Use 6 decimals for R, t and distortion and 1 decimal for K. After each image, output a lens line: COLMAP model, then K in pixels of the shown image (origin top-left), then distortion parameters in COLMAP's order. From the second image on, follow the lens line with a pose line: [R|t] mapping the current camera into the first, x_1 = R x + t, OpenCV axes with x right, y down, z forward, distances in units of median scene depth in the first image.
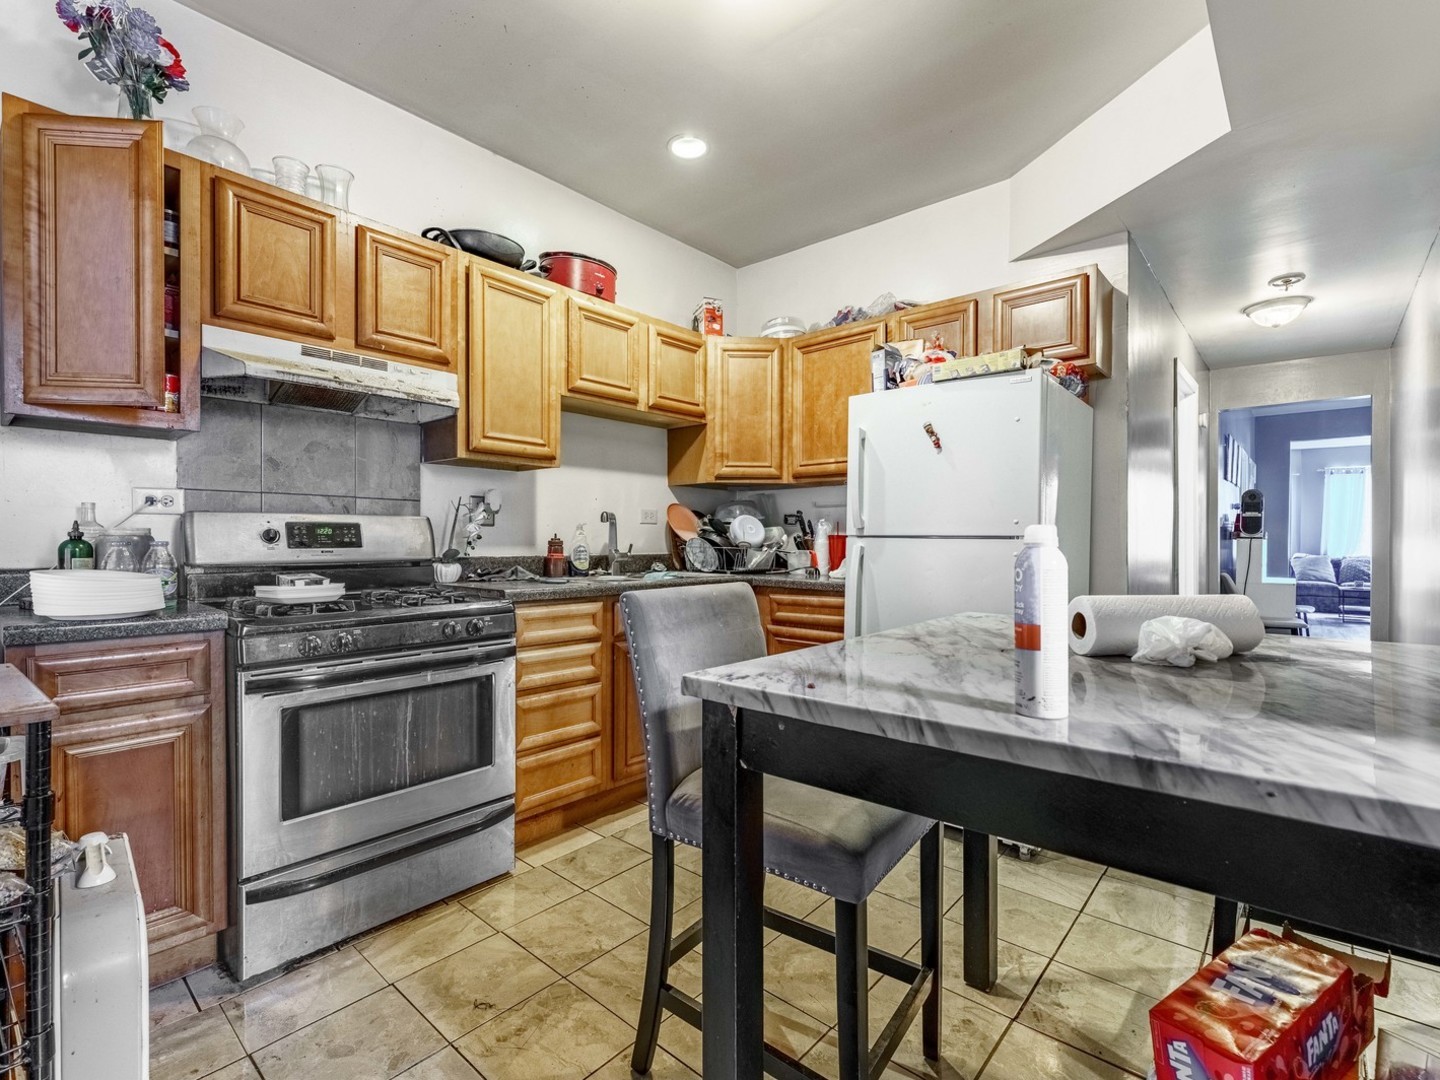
lens RADIAL K [[675.0, 0, 716.9], [0, 675.0, 543.8], [0, 0, 1]] dist [0.001072, 0.000255]
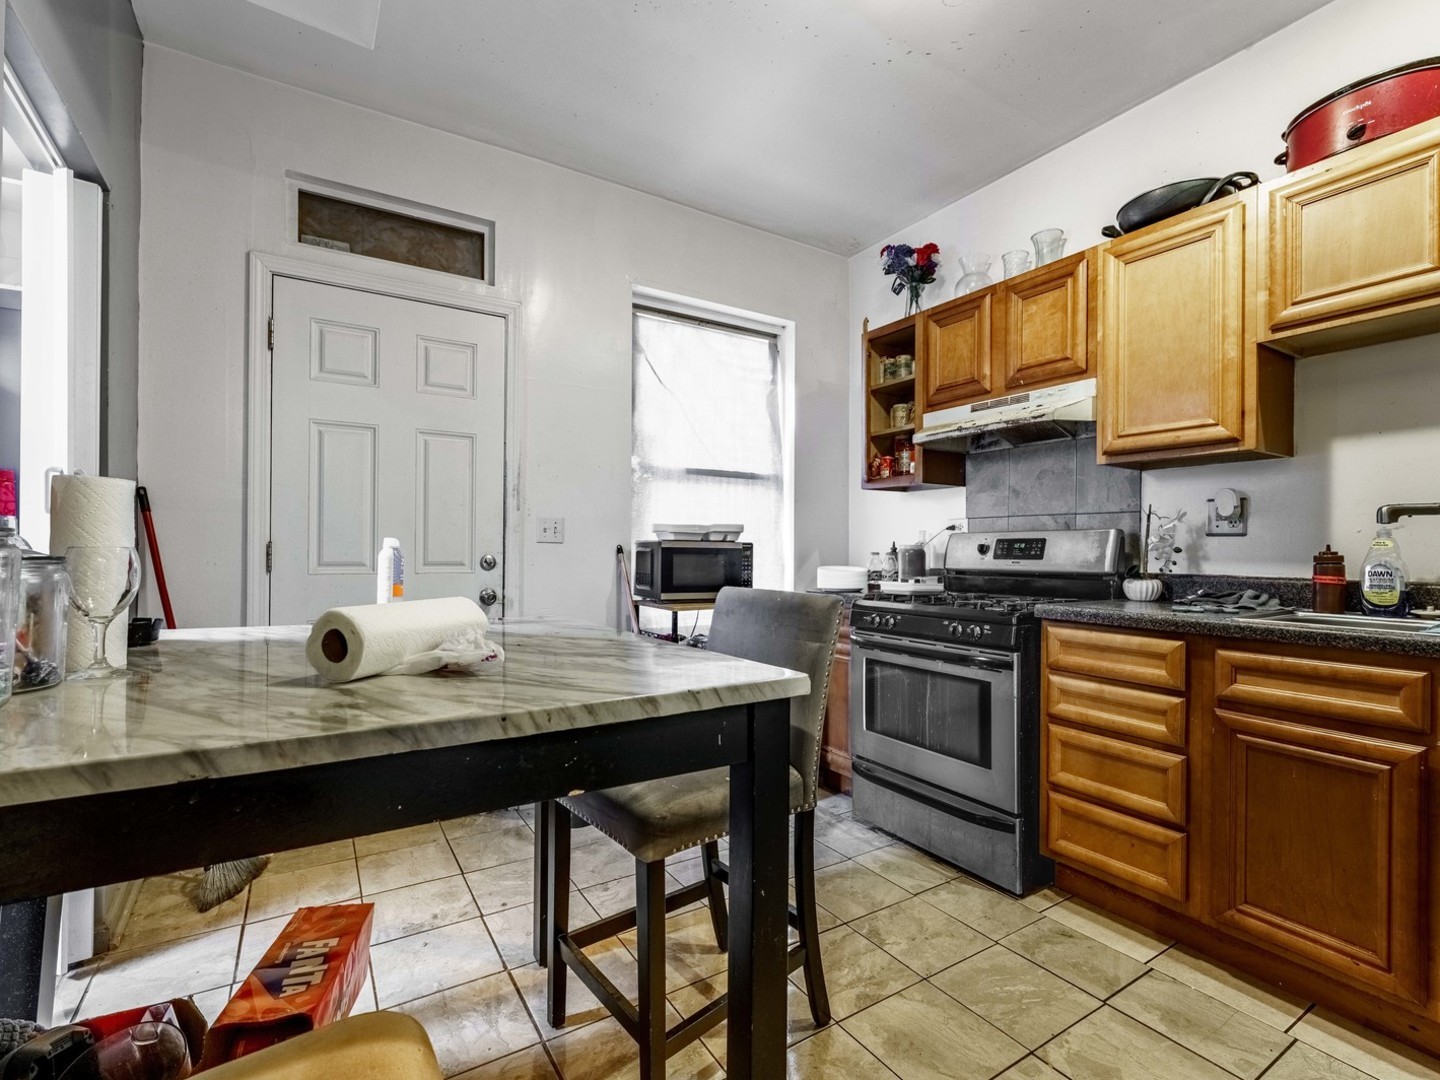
lens RADIAL K [[675.0, 0, 733.1], [0, 675.0, 547.1], [0, 0, 1]] dist [0.001072, 0.000255]
pose [[-0.277234, -0.012359, -0.960723, 0.704117], [-0.016222, 0.999835, -0.008181, 0.002398], [0.960665, 0.013317, -0.277389, 0.827838]]
